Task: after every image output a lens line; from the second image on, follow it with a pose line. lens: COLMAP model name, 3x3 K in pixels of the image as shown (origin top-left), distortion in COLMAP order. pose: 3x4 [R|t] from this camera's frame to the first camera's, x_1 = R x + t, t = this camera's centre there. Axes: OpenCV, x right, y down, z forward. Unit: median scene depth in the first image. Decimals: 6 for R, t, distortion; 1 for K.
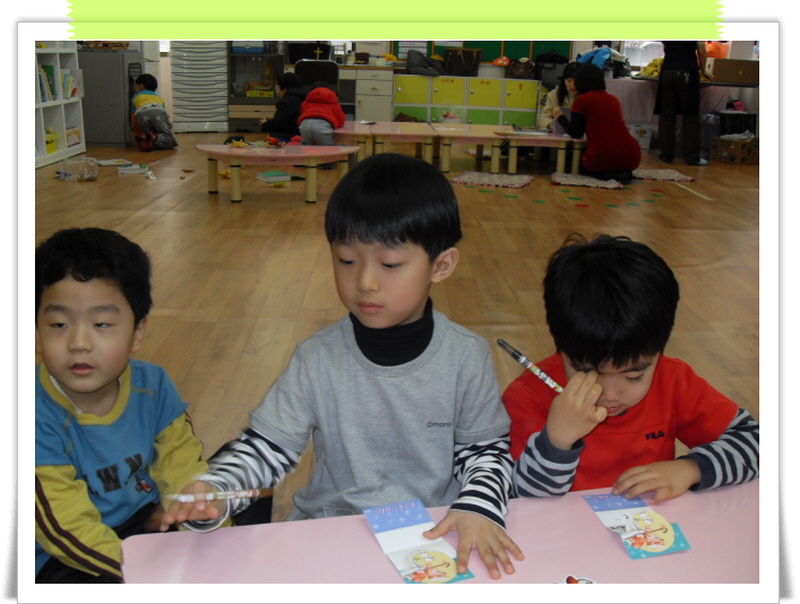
lens RADIAL K [[803.0, 0, 368.6], [0, 803.0, 295.7], [0, 0, 1]] dist [-0.103036, 0.000000]
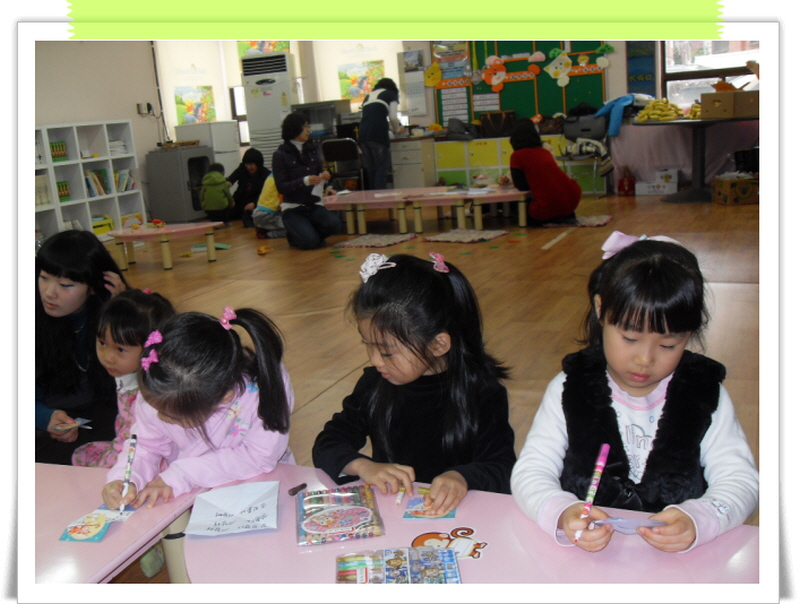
lens RADIAL K [[803.0, 0, 403.7], [0, 803.0, 297.4], [0, 0, 1]] dist [-0.103036, 0.000000]
pose [[0.912093, -0.018933, -0.409546, 0.459083], [-0.009371, 0.997709, -0.066994, 0.004880], [0.409877, 0.064943, 0.909826, 0.010694]]
